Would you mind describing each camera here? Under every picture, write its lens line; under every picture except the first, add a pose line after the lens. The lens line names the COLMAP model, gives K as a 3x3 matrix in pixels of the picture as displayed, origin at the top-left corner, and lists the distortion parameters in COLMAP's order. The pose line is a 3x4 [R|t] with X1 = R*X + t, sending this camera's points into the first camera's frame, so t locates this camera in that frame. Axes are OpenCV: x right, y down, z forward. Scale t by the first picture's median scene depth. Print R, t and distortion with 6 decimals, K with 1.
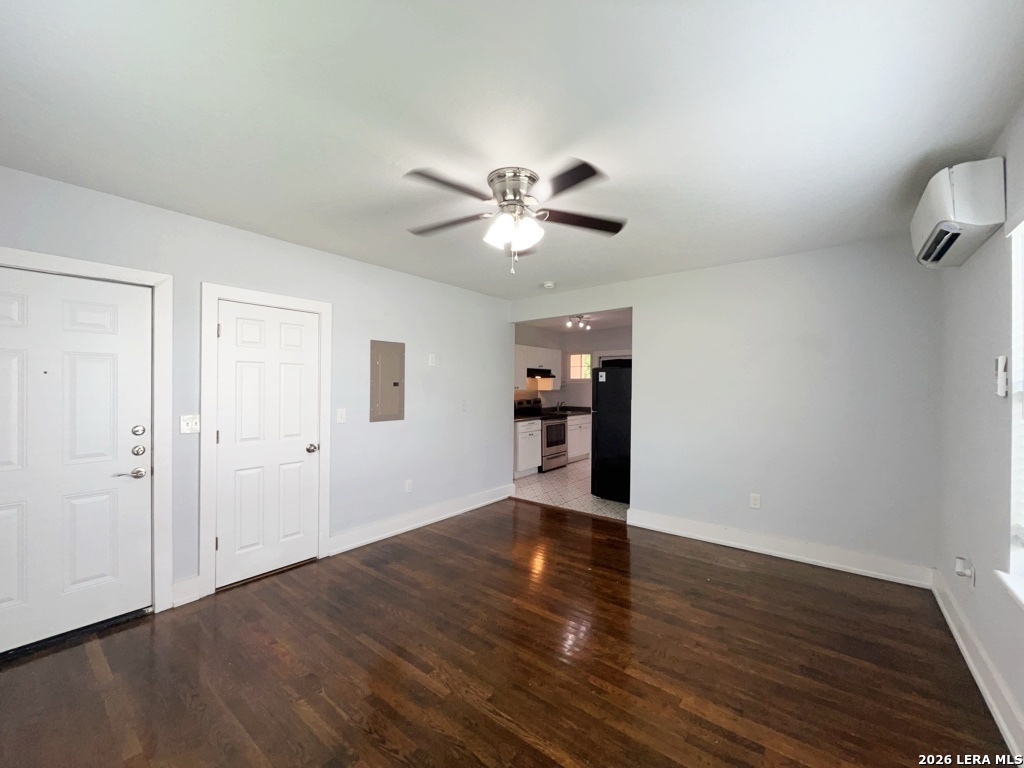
lens RADIAL K [[412.2, 0, 514.8], [0, 412.2, 384.7], [0, 0, 1]] dist [-0.001216, -0.000031]
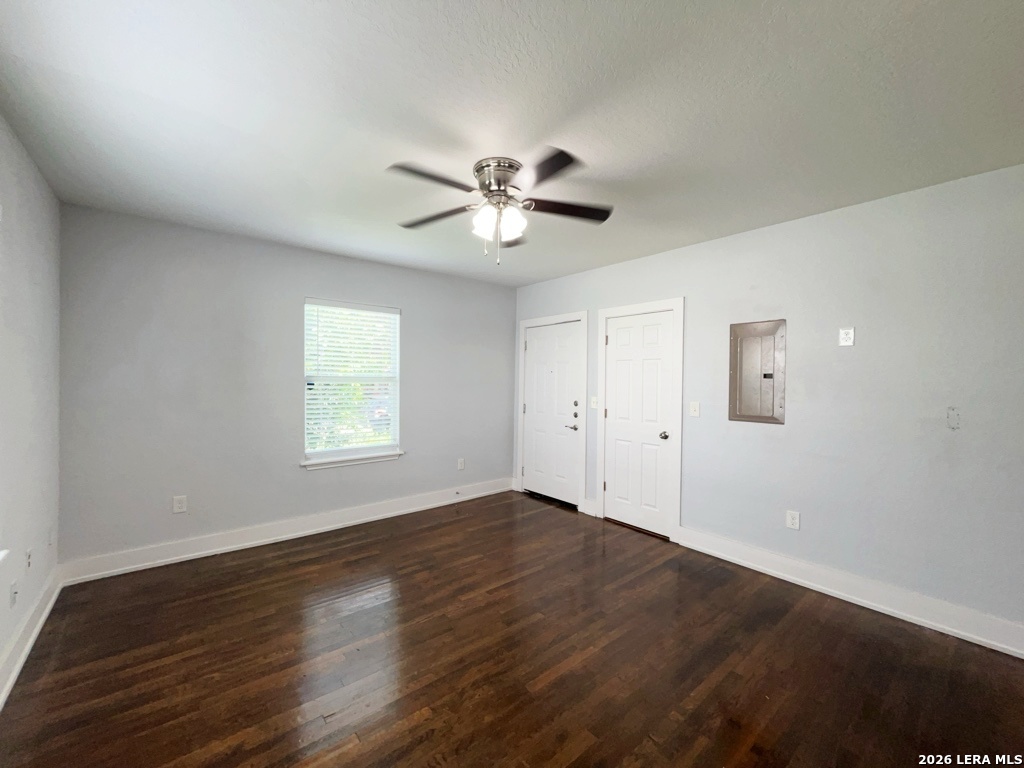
lens RADIAL K [[412.2, 0, 514.8], [0, 412.2, 384.7], [0, 0, 1]] dist [-0.001216, -0.000031]
pose [[-0.202105, 0.007681, -0.979334, 0.772607], [-0.006115, 0.999940, 0.009105, 0.015019], [0.979345, 0.007829, -0.202046, 0.980692]]
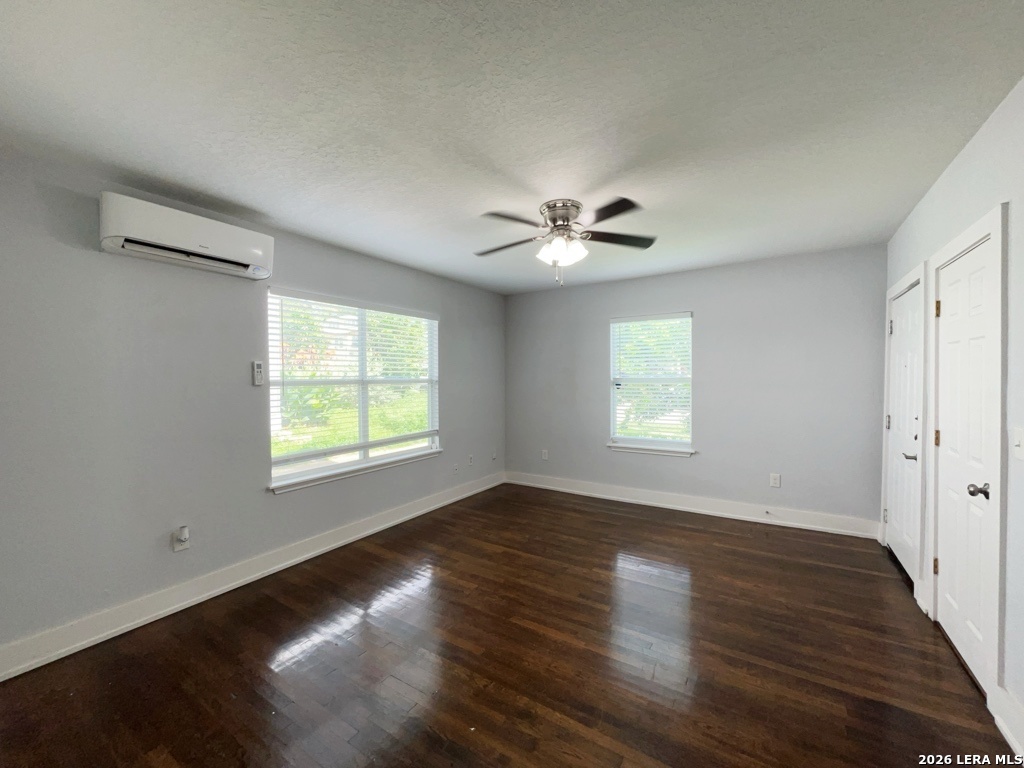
lens RADIAL K [[412.2, 0, 514.8], [0, 412.2, 384.7], [0, 0, 1]] dist [-0.001216, -0.000031]
pose [[-0.994563, 0.006303, -0.103950, 0.206197], [0.004981, 0.999904, 0.012968, 0.005648], [0.104022, 0.012380, -0.994498, 1.731730]]
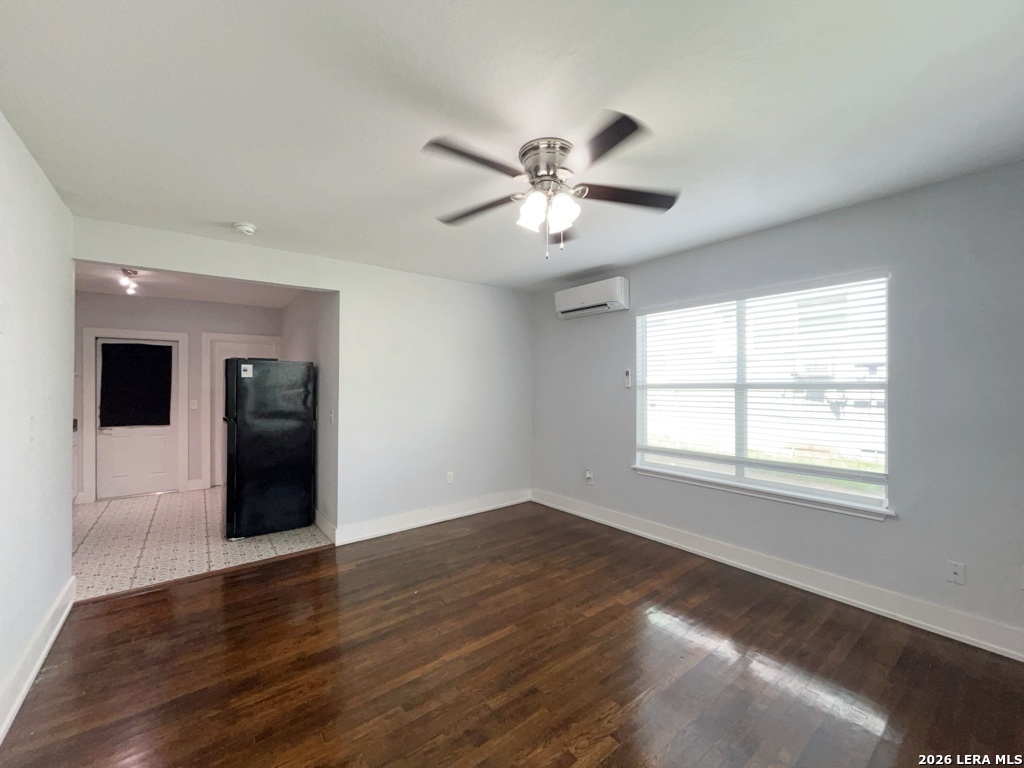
lens RADIAL K [[413.1, 0, 514.8], [0, 413.1, 381.3], [0, 0, 1]] dist [0.000291, 0.000104]
pose [[0.232447, 0.005330, 0.972594, -0.711487], [-0.000687, 0.999986, -0.005316, 0.005230], [-0.972609, 0.000568, 0.232448, 0.674859]]
